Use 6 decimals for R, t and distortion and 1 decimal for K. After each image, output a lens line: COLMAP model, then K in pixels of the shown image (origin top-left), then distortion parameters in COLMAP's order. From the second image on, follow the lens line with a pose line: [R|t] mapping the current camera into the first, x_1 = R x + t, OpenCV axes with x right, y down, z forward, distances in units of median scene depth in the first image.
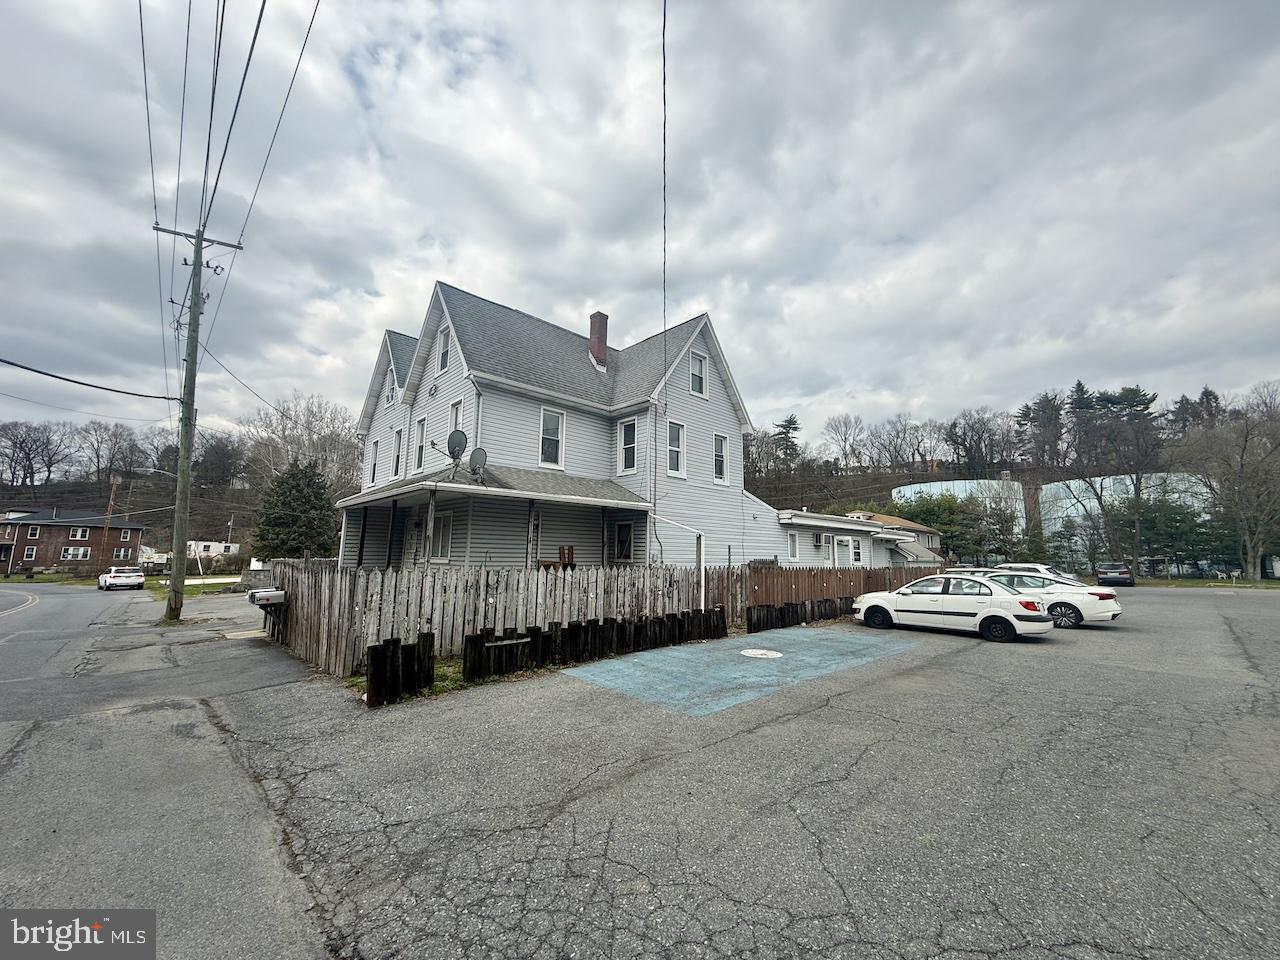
lens RADIAL K [[516.8, 0, 684.3], [0, 516.8, 480.3], [0, 0, 1]] dist [-0.000580, -0.000060]
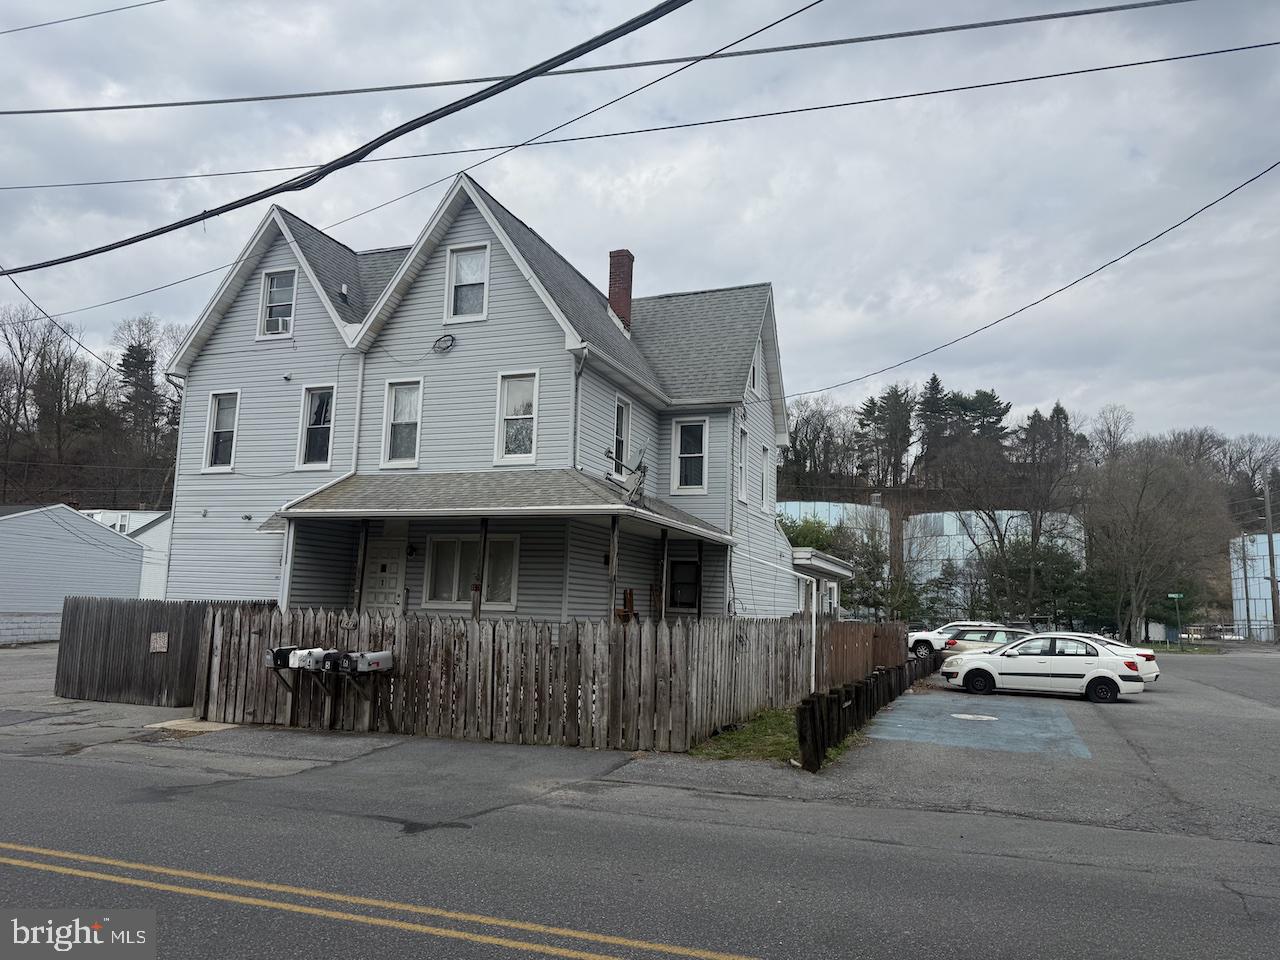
lens RADIAL K [[950.2, 0, 633.8], [0, 950.2, 477.6], [0, 0, 1]] dist [0.127246, -0.235177]
pose [[0.893172, 0.078082, 0.442885, -0.698472], [-0.087191, 0.996192, 0.000207, -0.024887], [-0.441182, -0.038800, 0.896579, -0.160576]]
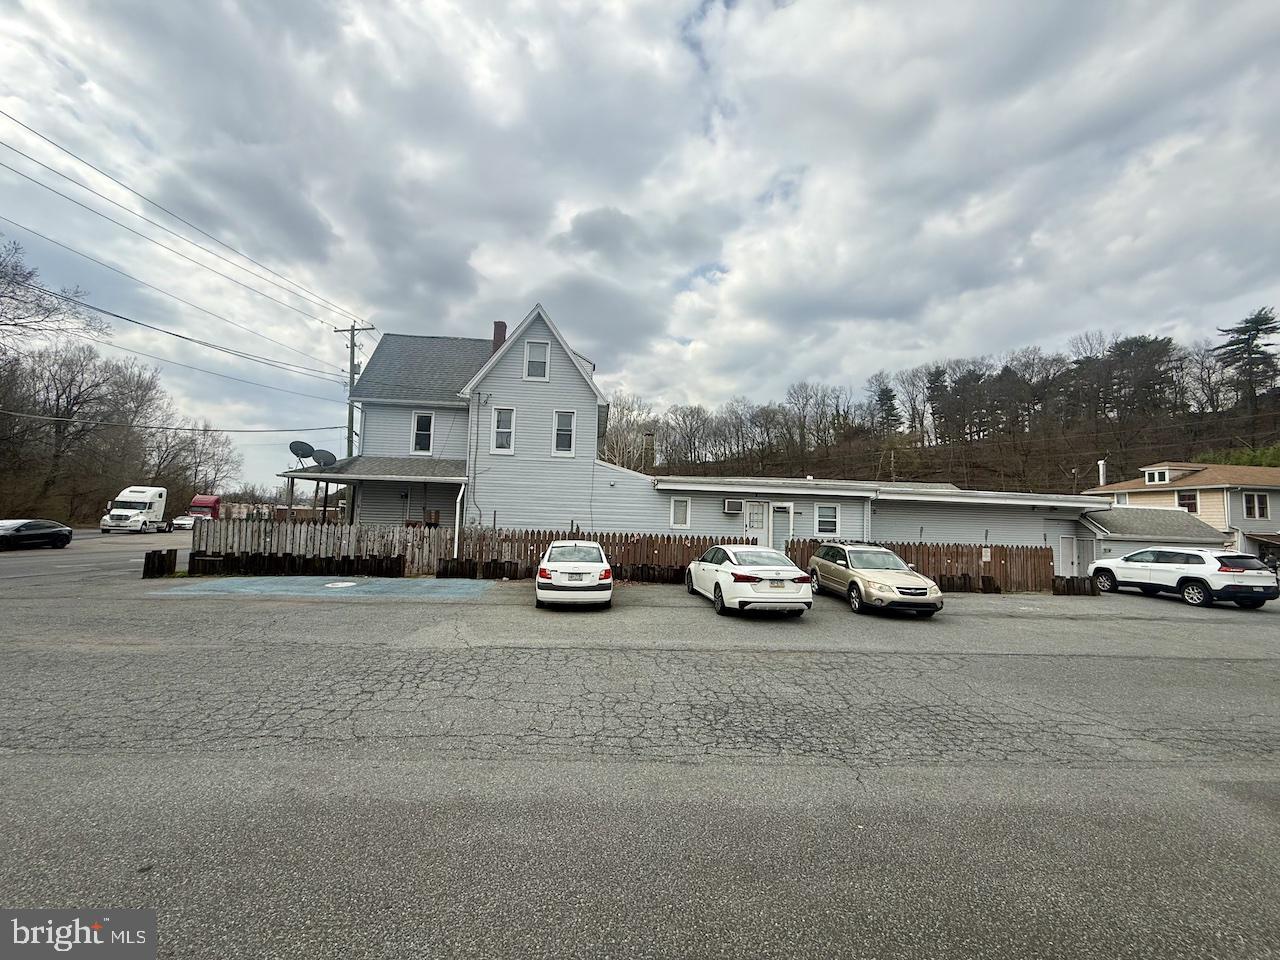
lens RADIAL K [[541.1, 0, 640.2], [0, 541.1, 472.3], [0, 0, 1]] dist [0.001506, 0.000078]
pose [[0.766369, -0.042389, -0.641001, 0.923318], [0.072816, 0.997122, 0.021119, 0.029465], [0.638260, -0.062861, 0.767250, 0.211786]]
